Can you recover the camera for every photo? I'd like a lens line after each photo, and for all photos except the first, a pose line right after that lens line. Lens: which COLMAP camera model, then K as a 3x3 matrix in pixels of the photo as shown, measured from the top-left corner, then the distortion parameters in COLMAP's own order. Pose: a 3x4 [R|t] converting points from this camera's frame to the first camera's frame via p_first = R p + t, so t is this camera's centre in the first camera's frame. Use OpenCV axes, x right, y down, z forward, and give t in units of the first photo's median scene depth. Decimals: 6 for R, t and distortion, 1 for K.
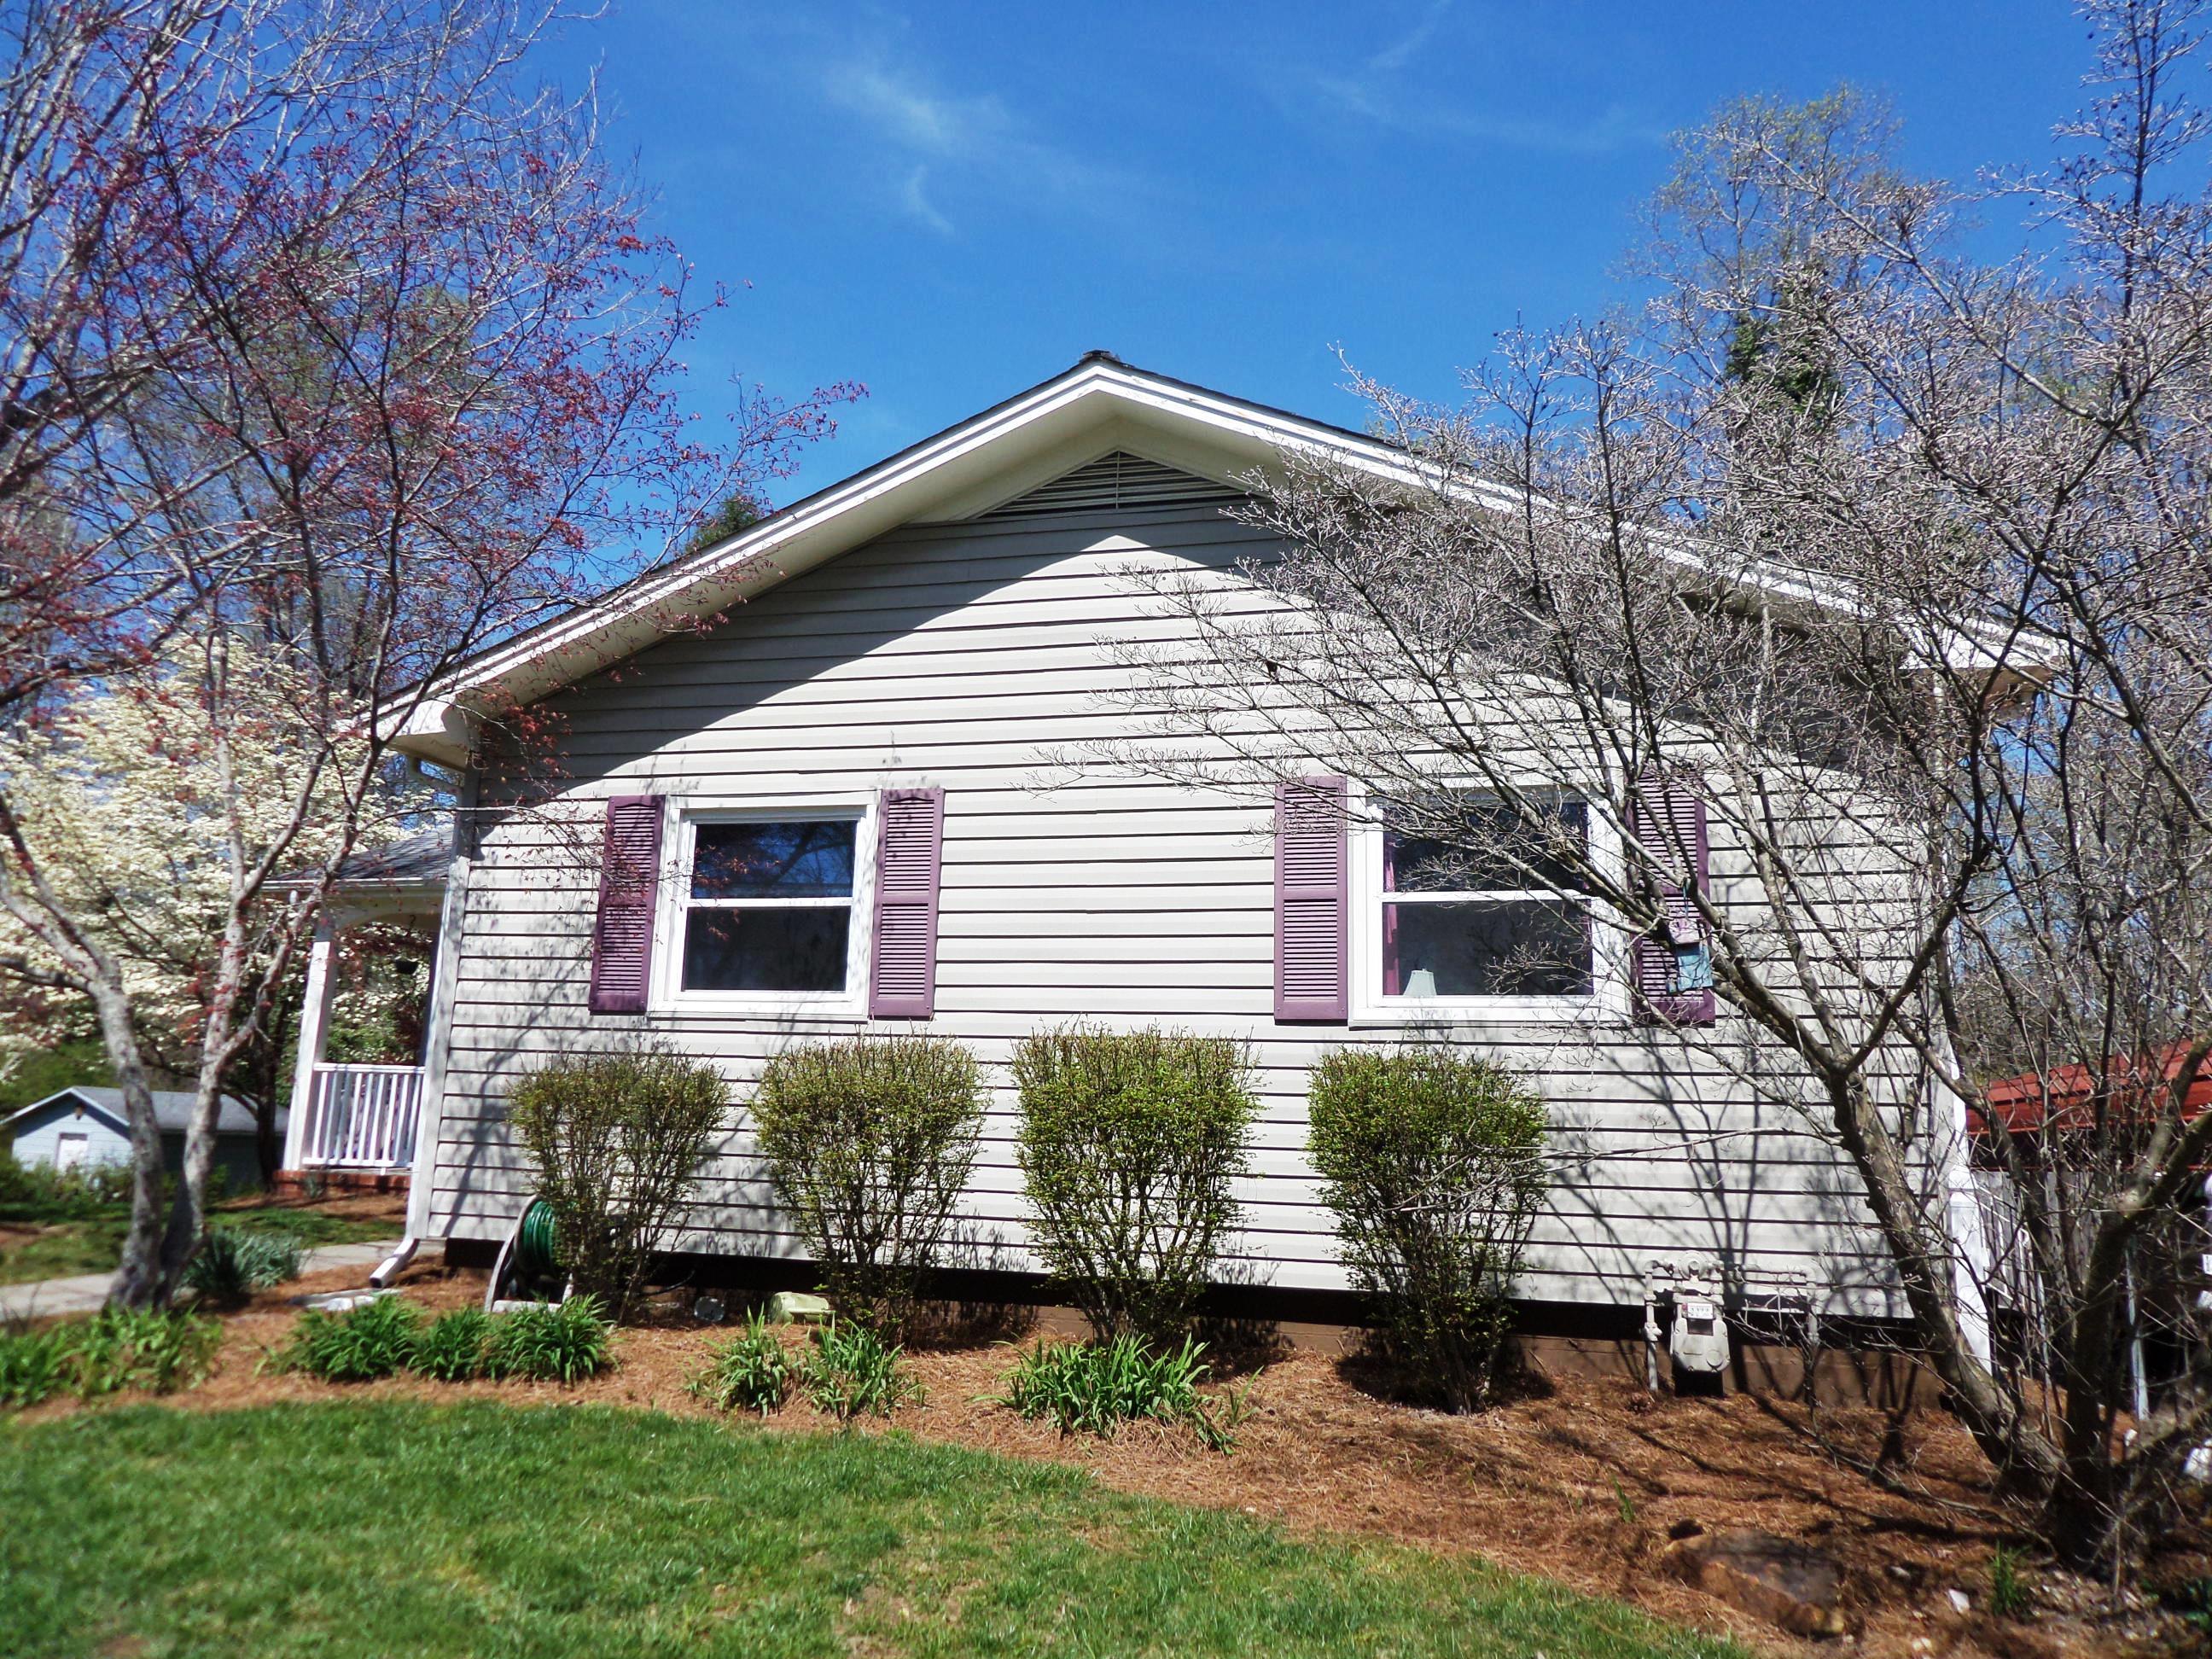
lens RADIAL K [[1559.1, 0, 1100.3], [0, 1559.1, 838.2], [0, 0, 1]] dist [-0.023996, 0.028948]
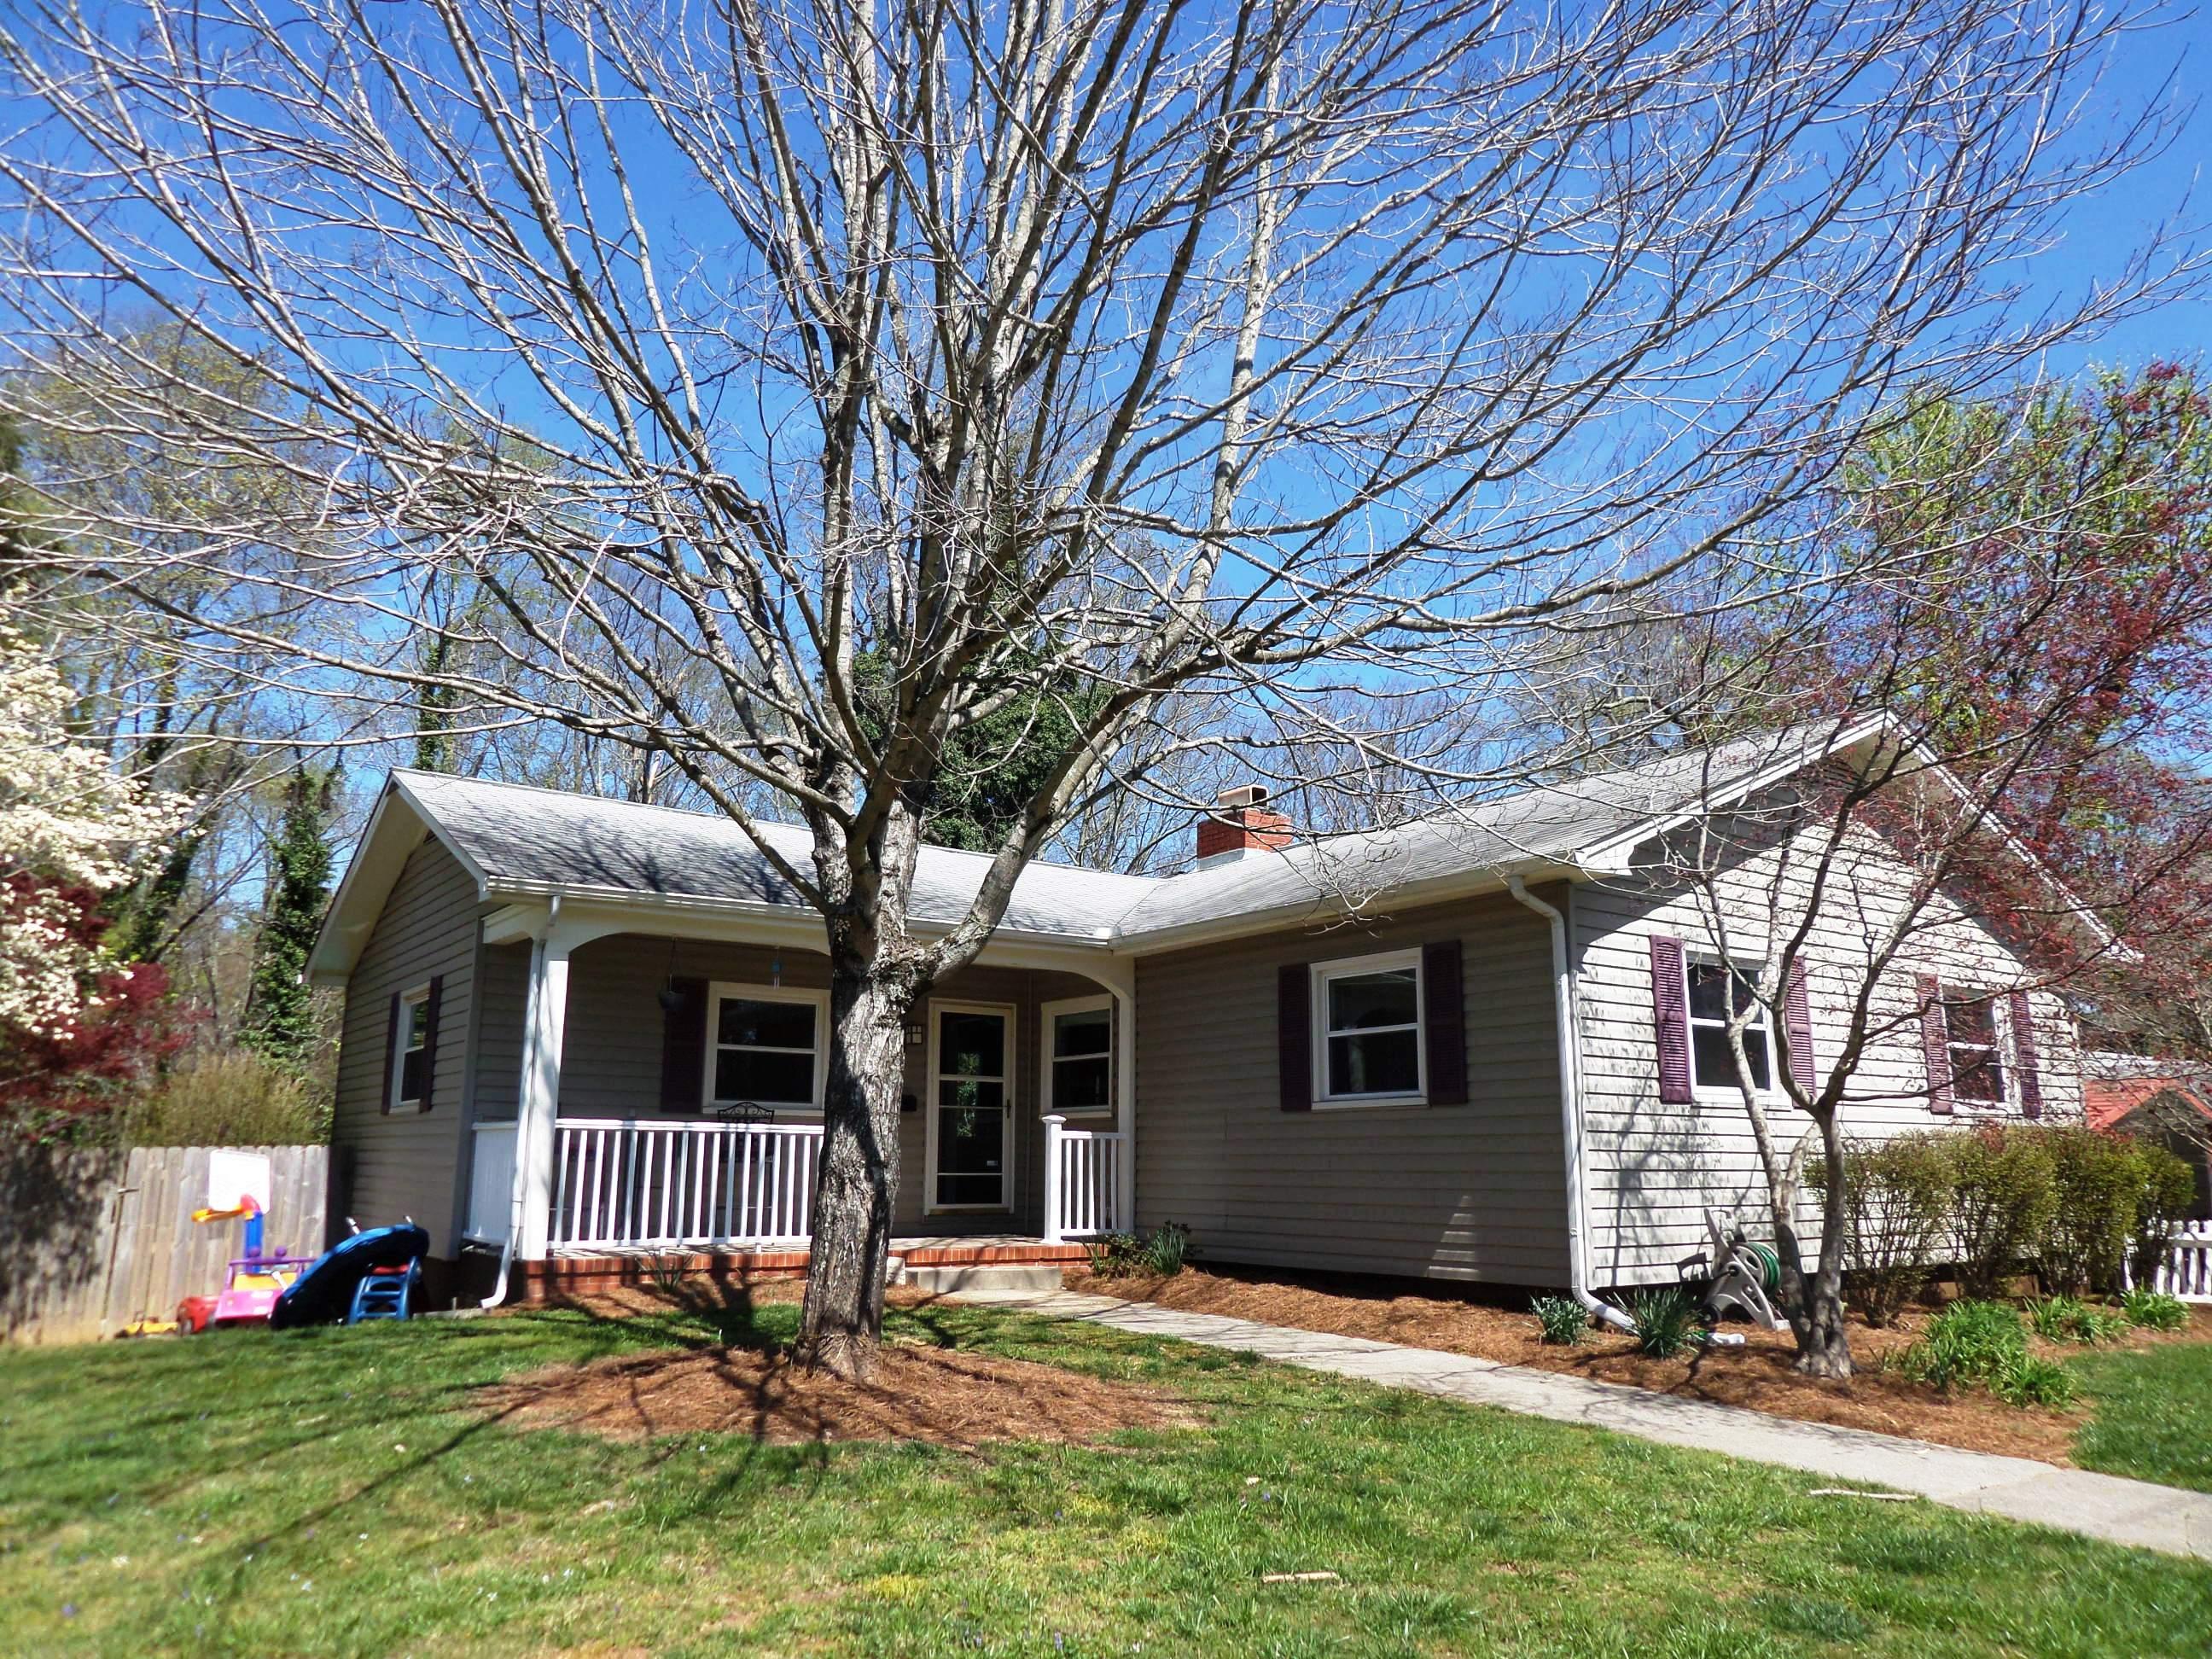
lens RADIAL K [[1559.1, 0, 1100.3], [0, 1559.1, 838.2], [0, 0, 1]] dist [-0.023996, 0.028948]
pose [[0.641858, 0.126239, 0.756361, -1.630807], [-0.129729, 0.990015, -0.055148, 0.025157], [-0.755771, -0.062725, 0.651825, 0.515844]]
